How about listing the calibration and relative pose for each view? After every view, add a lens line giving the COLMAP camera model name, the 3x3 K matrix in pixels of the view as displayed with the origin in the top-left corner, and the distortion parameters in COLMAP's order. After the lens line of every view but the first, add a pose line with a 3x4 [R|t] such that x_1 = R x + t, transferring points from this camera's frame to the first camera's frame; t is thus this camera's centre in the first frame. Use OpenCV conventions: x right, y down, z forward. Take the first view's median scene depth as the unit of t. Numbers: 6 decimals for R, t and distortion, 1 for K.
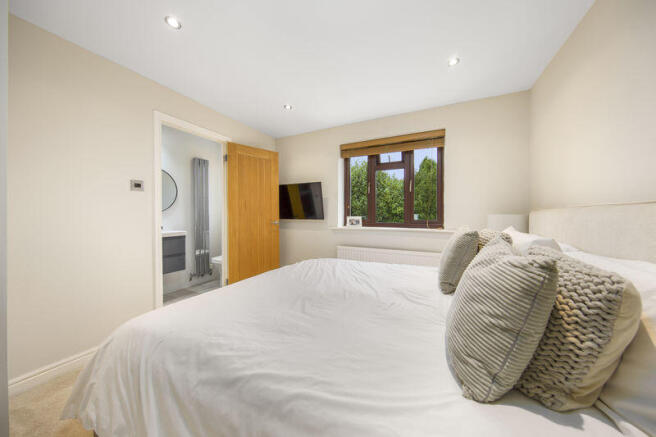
lens RADIAL K [[221.9, 0, 313.2], [0, 221.9, 214.9], [0, 0, 1]] dist [-0.007156, -0.000706]
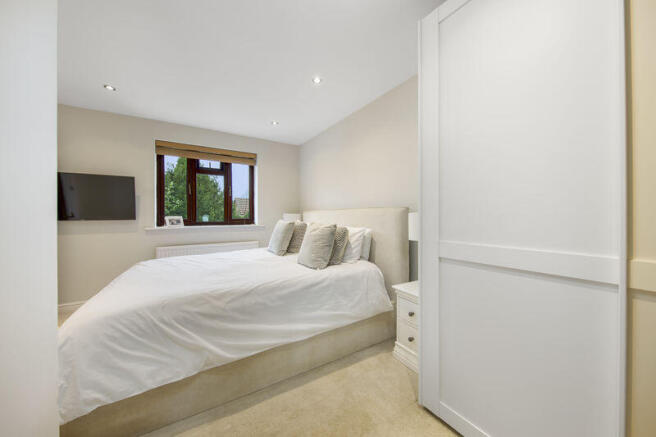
lens RADIAL K [[232.4, 0, 324.5], [0, 232.4, 213.1], [0, 0, 1]] dist [0.002766, 0.000255]
pose [[0.543579, 0.005678, 0.839339, -0.353968], [0.006774, 0.999915, -0.011151, 0.009971], [-0.839331, 0.011747, 0.543494, -0.150409]]
